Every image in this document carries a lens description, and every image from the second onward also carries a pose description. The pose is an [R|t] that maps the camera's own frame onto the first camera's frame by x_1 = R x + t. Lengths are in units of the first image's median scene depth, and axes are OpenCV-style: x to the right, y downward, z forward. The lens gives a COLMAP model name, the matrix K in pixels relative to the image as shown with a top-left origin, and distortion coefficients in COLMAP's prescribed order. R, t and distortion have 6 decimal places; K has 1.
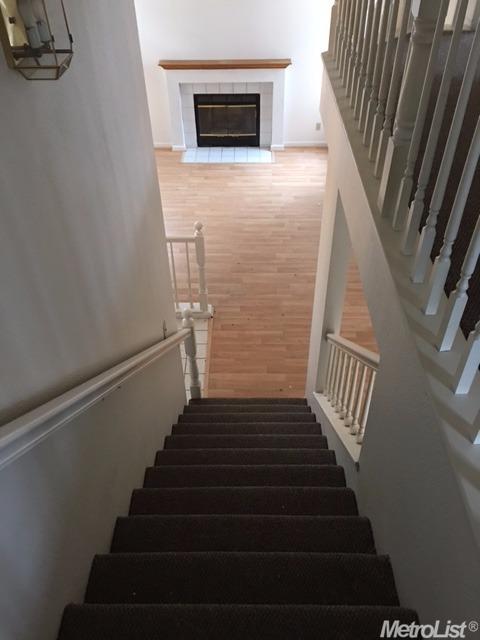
lens RADIAL K [[525.2, 0, 240.0], [0, 525.2, 320.0], [0, 0, 1]] dist [0.003791, 0.004029]
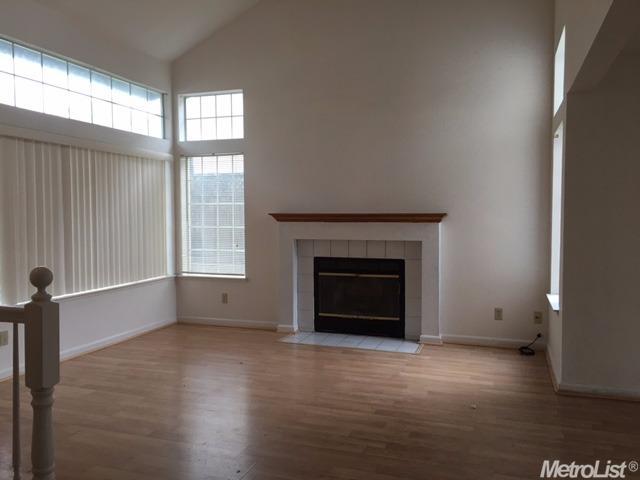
lens RADIAL K [[525.2, 0, 320.0], [0, 525.2, 240.0], [0, 0, 1]] dist [0.003791, 0.004029]
pose [[0.946737, 0.022854, -0.321197, 0.154616], [-0.225525, 0.759040, -0.610734, -0.002572], [0.229844, 0.650643, 0.723765, 0.459181]]
